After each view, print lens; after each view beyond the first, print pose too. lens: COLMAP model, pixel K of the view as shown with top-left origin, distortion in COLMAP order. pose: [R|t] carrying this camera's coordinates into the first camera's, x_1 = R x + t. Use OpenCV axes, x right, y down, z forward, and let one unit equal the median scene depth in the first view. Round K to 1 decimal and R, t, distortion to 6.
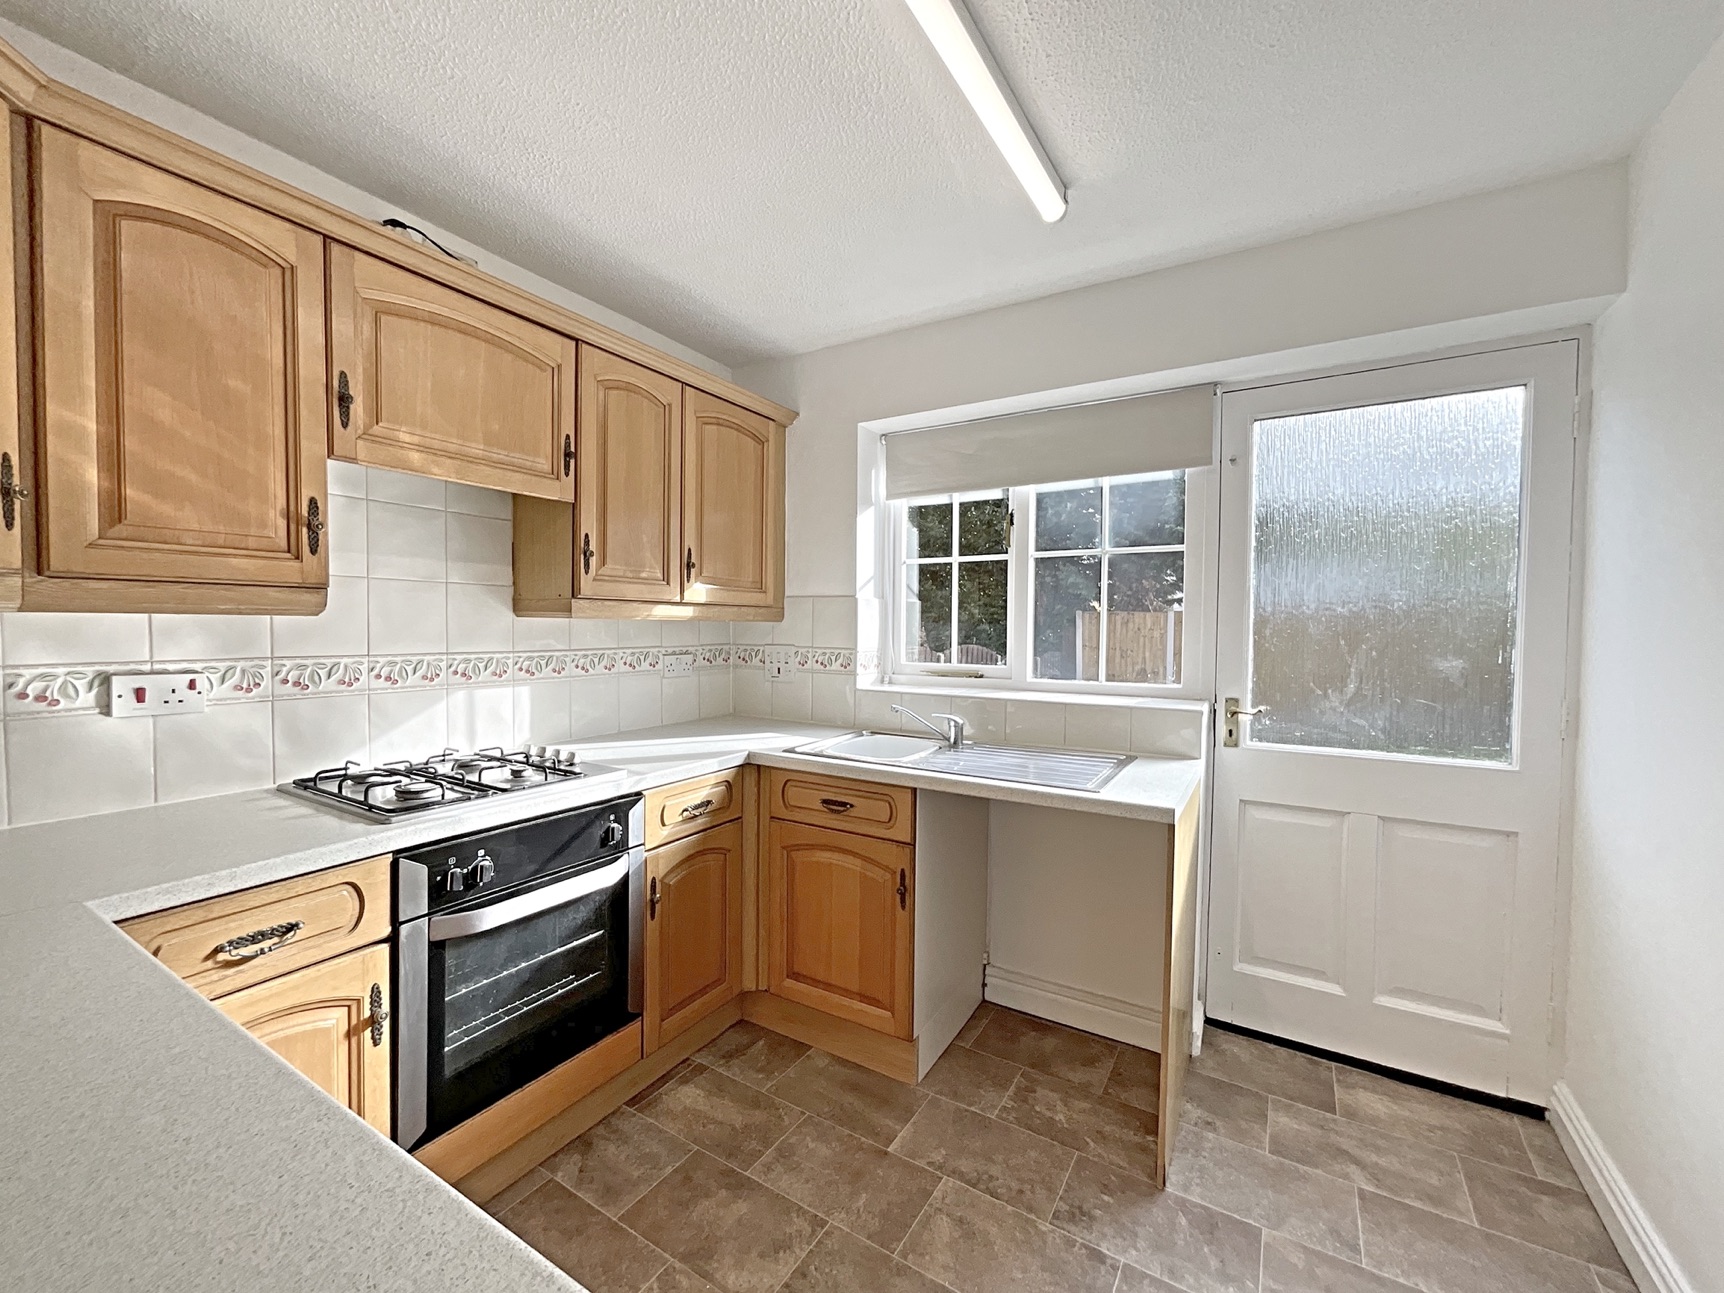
lens RADIAL K [[690.6, 0, 856.1], [0, 690.6, 651.8], [0, 0, 1]] dist [-0.002450, 0.000217]
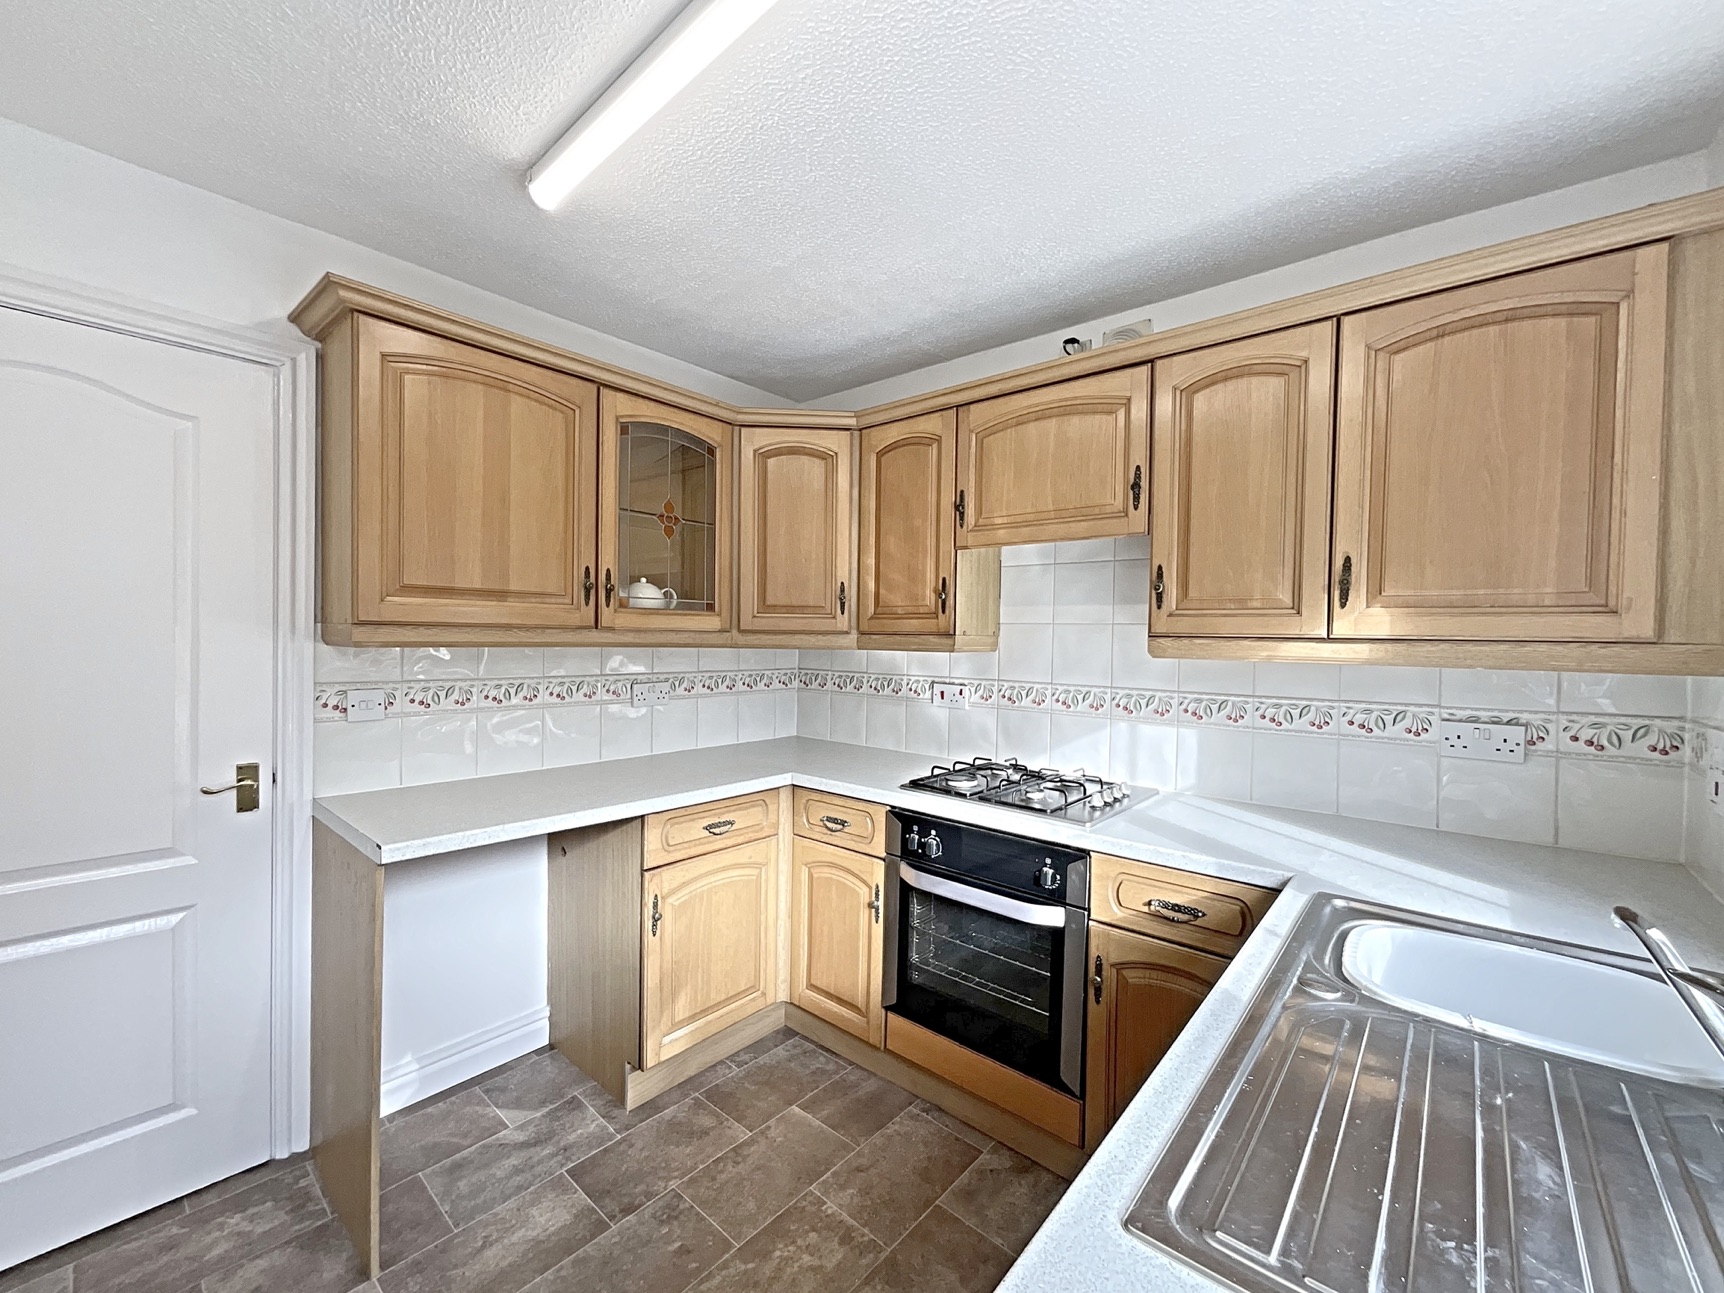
lens RADIAL K [[690.6, 0, 856.1], [0, 690.6, 651.8], [0, 0, 1]] dist [-0.002450, 0.000217]
pose [[-0.155129, 0.008459, -0.987858, 0.659458], [-0.056997, 0.998221, 0.017498, -0.058337], [0.986249, 0.059020, -0.154371, 0.873010]]
